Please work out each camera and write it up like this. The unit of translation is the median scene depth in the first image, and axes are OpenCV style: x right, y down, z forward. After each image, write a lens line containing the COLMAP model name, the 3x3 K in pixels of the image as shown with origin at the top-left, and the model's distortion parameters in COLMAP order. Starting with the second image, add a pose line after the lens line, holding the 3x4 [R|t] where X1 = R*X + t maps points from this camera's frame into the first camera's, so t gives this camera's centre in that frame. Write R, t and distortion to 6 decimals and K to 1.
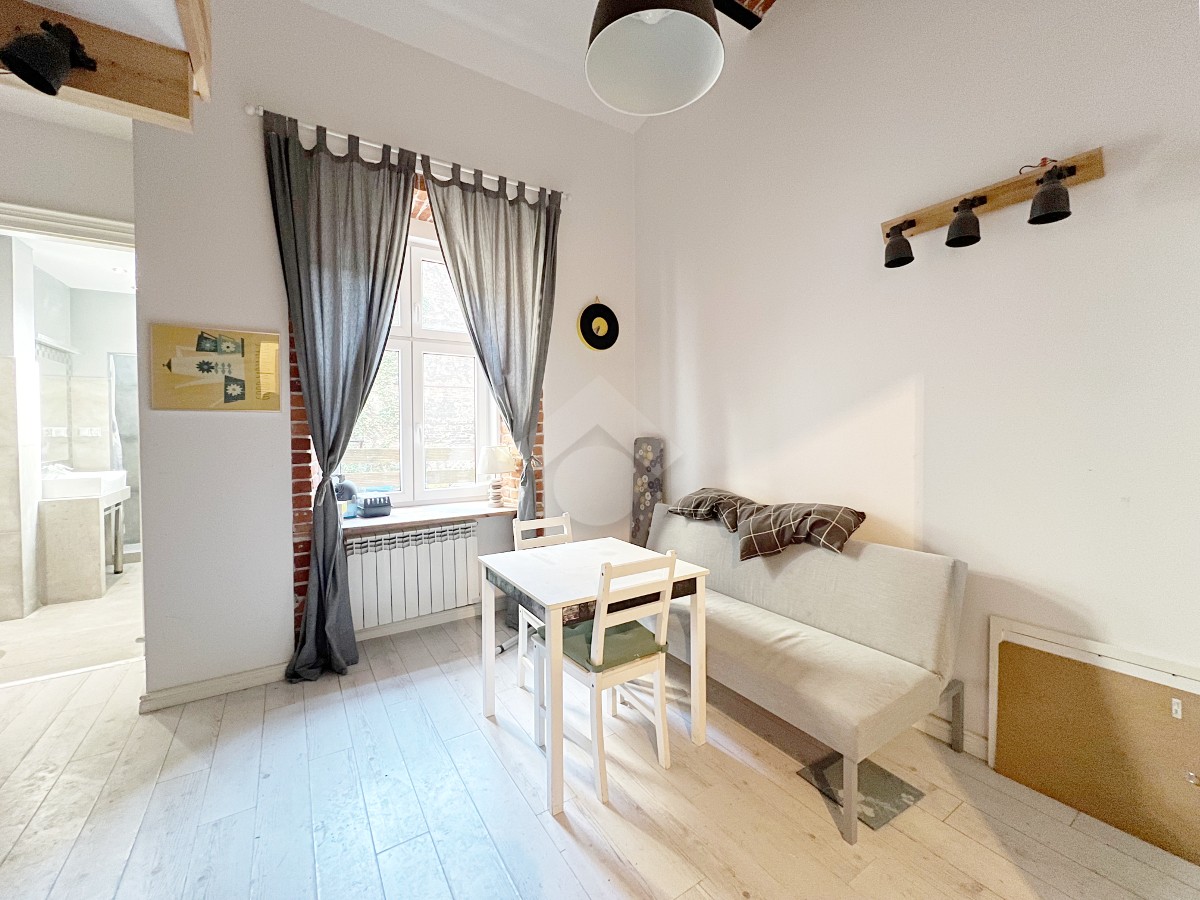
lens RADIAL K [[484.8, 0, 599.3], [0, 484.8, 442.2], [0, 0, 1]] dist [0.000272, -0.000007]
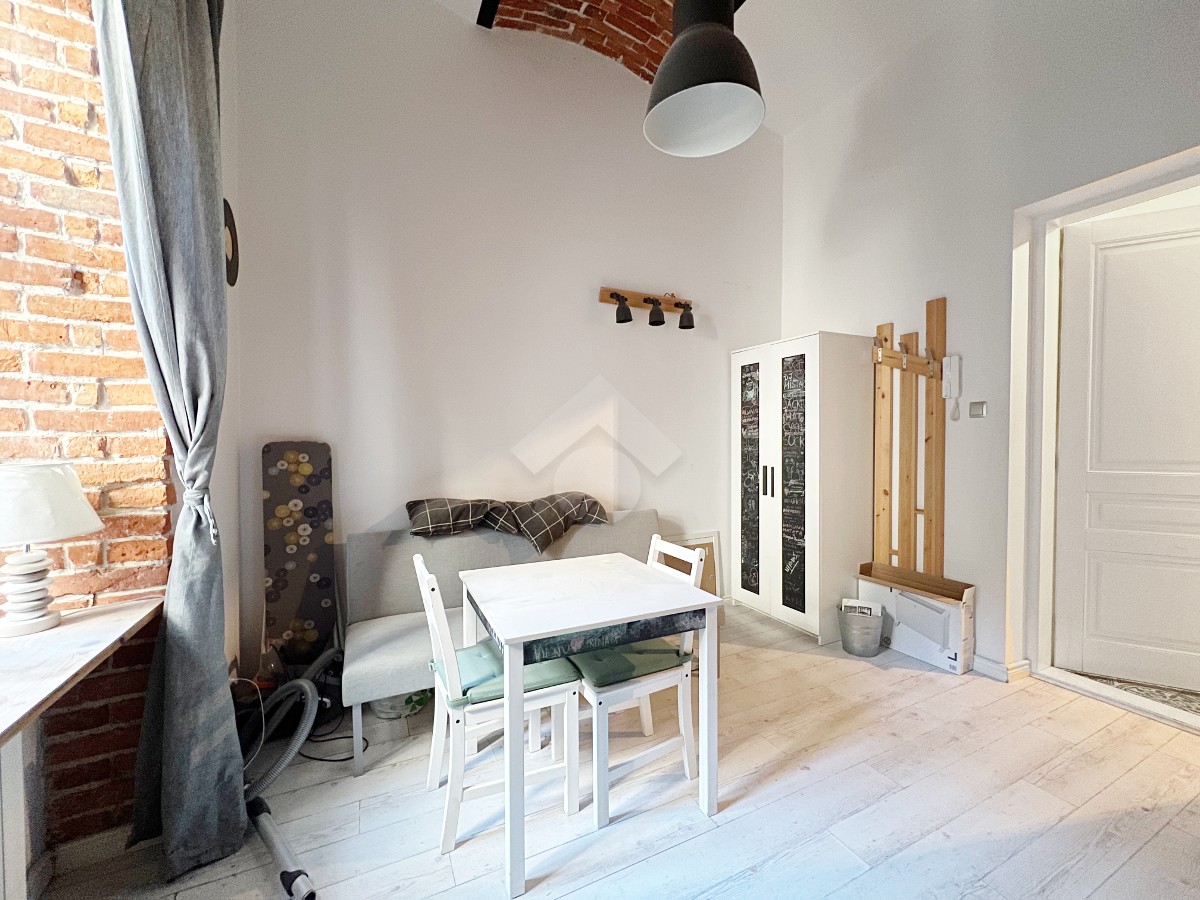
lens RADIAL K [[481.4, 0, 599.4], [0, 481.4, 452.6], [0, 0, 1]] dist [0.003130, -0.000016]
pose [[0.118881, -0.024567, 0.992604, -0.505418], [0.028961, 0.999354, 0.021266, 0.002820], [-0.992486, 0.026219, 0.119516, 0.513975]]
